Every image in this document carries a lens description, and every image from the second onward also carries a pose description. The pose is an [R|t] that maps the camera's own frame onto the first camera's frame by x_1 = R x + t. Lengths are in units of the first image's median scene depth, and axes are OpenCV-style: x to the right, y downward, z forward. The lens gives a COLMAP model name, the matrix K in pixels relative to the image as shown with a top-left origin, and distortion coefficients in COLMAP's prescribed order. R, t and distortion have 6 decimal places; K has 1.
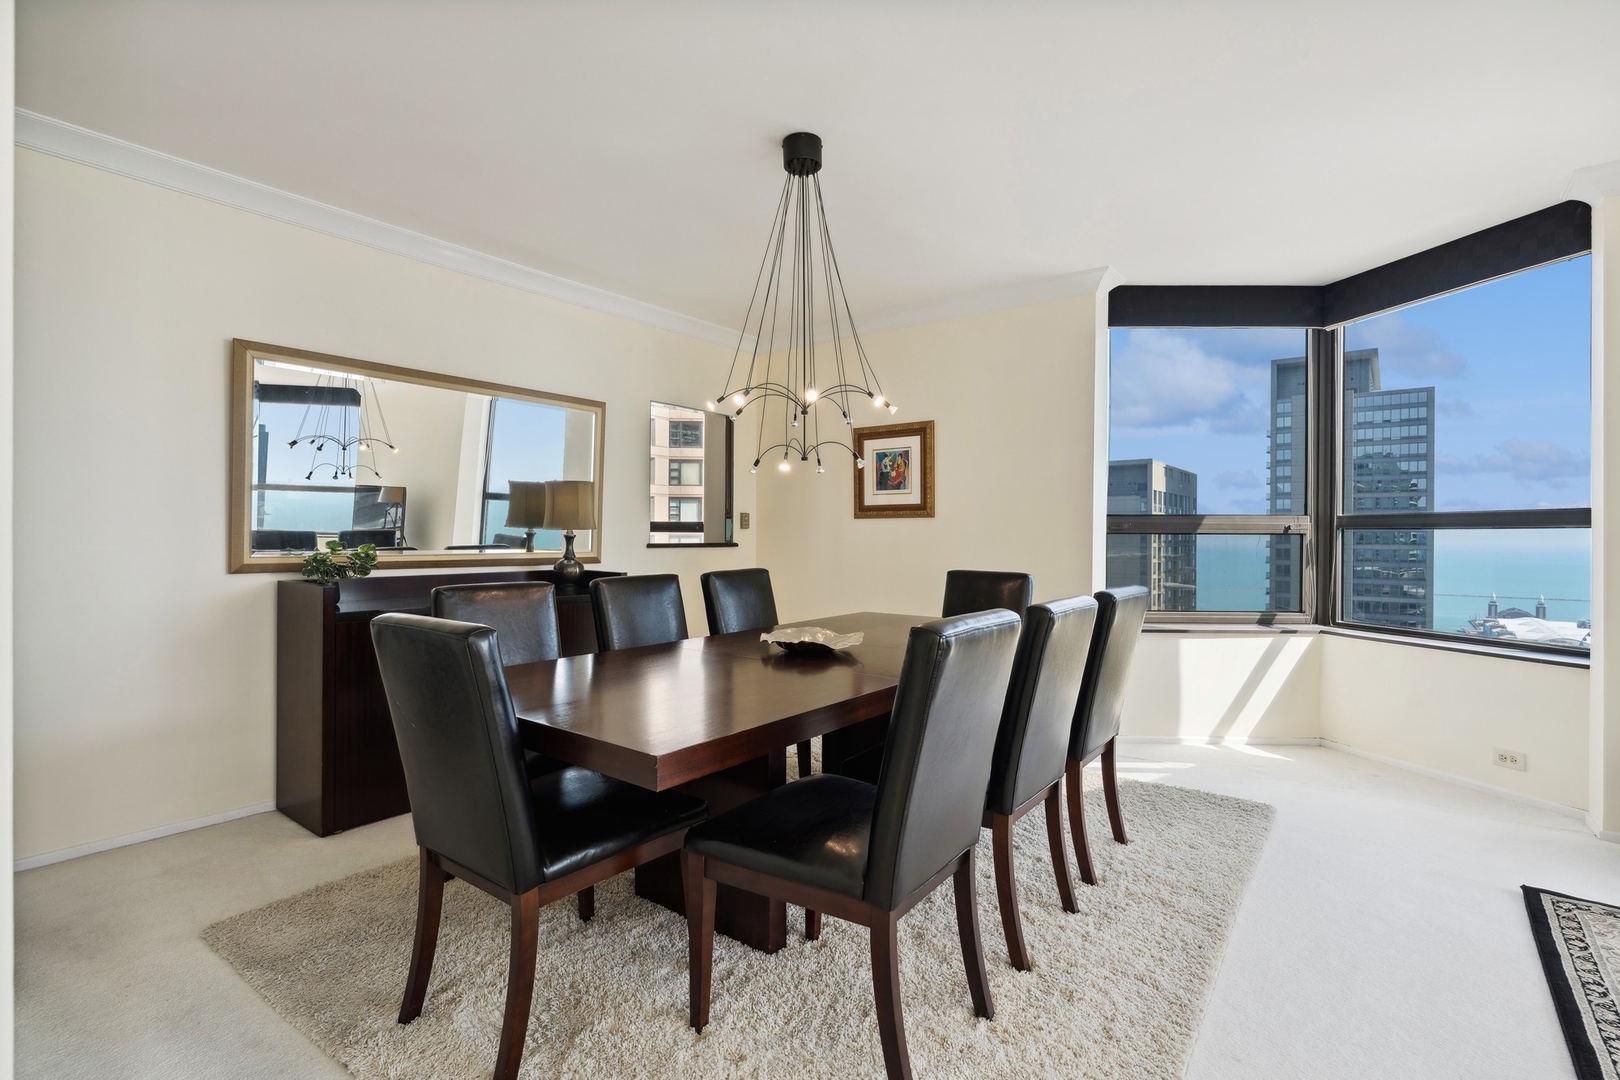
lens RADIAL K [[757.4, 0, 799.4], [0, 757.4, 537.1], [0, 0, 1]] dist [-0.005323, -0.000031]
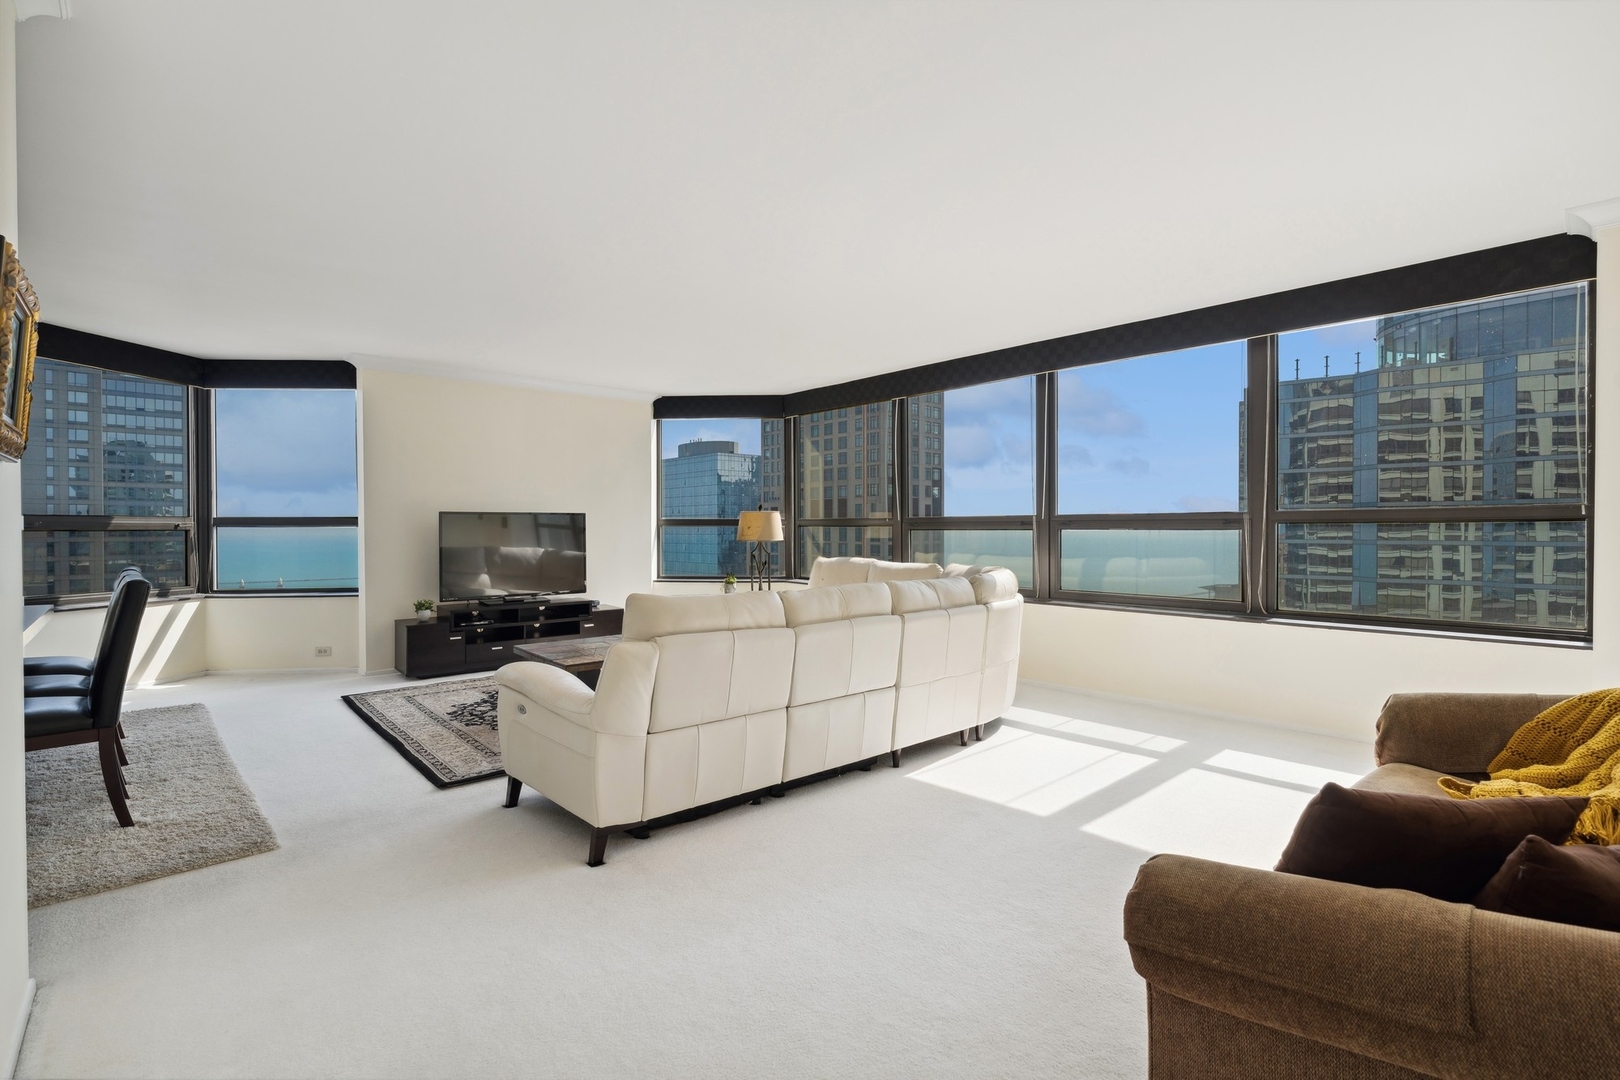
lens RADIAL K [[753.5, 0, 809.7], [0, 753.5, 534.2], [0, 0, 1]] dist [-0.002123, 0.000024]
pose [[0.176987, -0.012338, 0.984136, -0.448805], [0.004748, 0.999920, 0.011682, -0.006547], [-0.984202, 0.002605, 0.177032, -0.342477]]
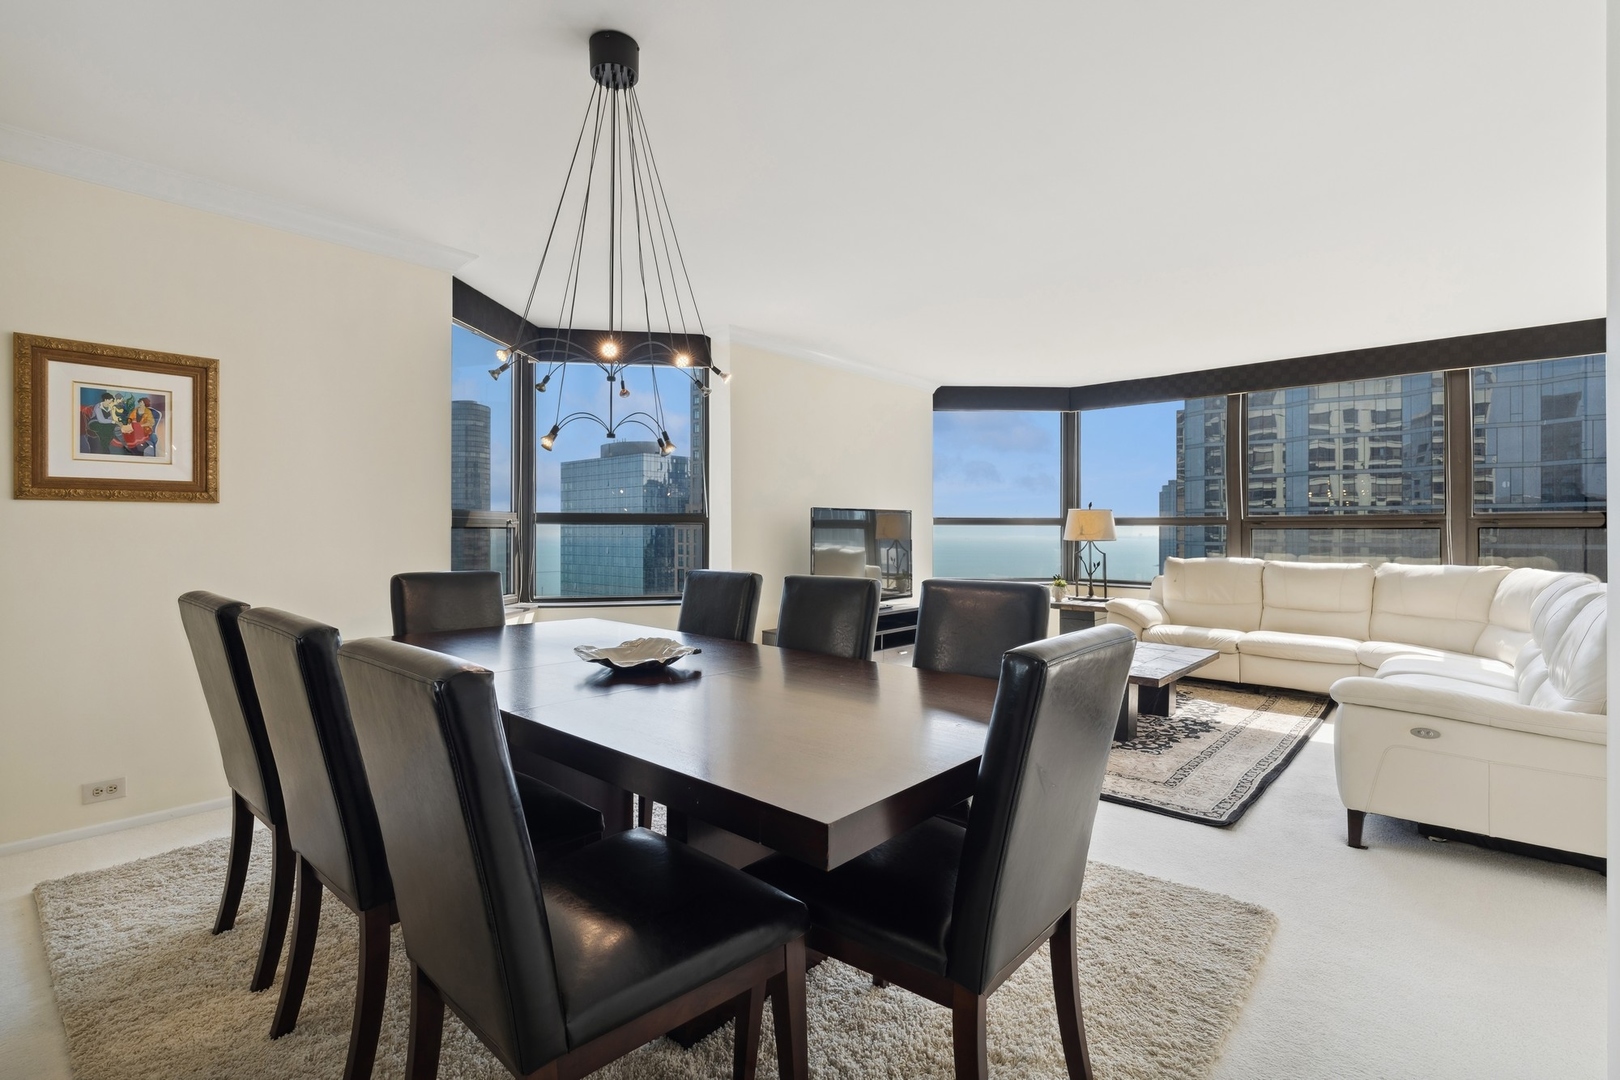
lens RADIAL K [[757.4, 0, 799.4], [0, 757.4, 537.1], [0, 0, 1]] dist [-0.005323, -0.000031]
pose [[0.069316, -0.012257, 0.997519, -0.438448], [0.003510, 0.999921, 0.012043, -0.002042], [-0.997589, 0.002667, 0.069354, 0.414240]]
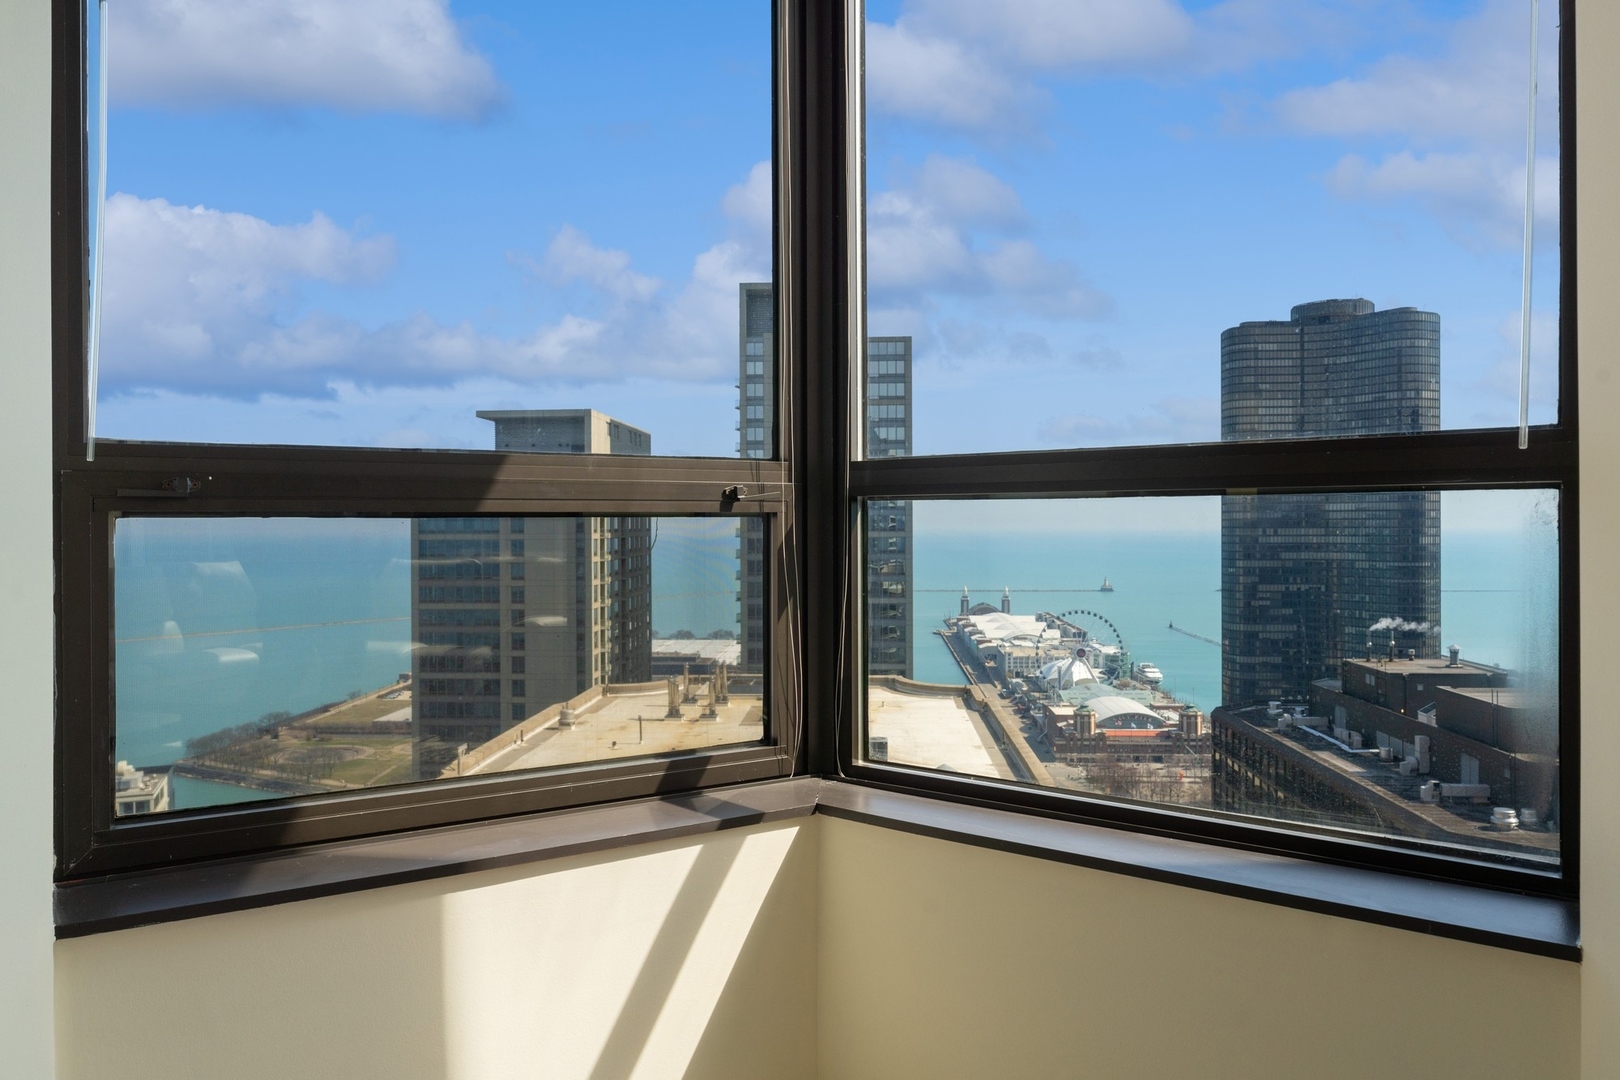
lens RADIAL K [[1175.4, 0, 810.0], [0, 1175.4, 540.0], [0, 0, 1]] dist [-0.000182, -0.000189]
pose [[0.816729, -0.016566, 0.576783, 0.329925], [0.009725, 0.999841, 0.014946, 0.000118], [-0.576939, -0.006597, 0.816760, 0.489907]]
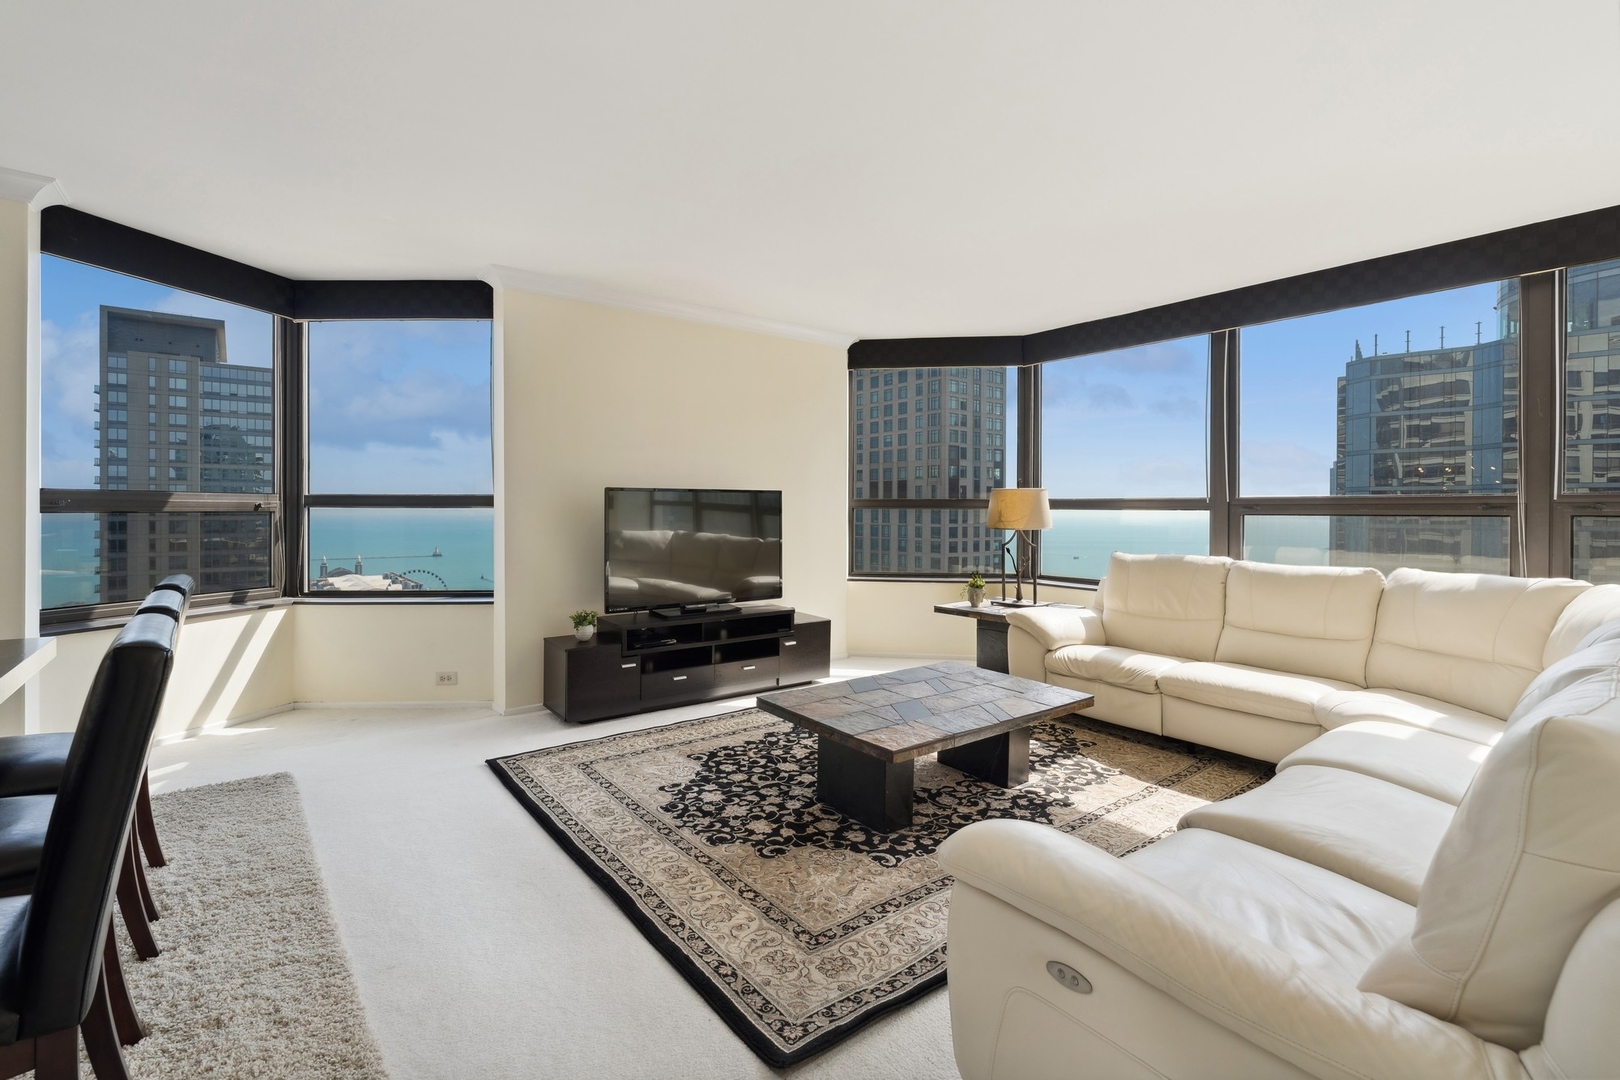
lens RADIAL K [[741.5, 0, 809.5], [0, 741.5, 511.6], [0, 0, 1]] dist [-0.002824, 0.000091]
pose [[0.241736, -0.006297, 0.970322, -0.128733], [0.001404, 0.999980, 0.006140, -0.008497], [-0.970341, -0.000122, 0.241740, 0.029807]]
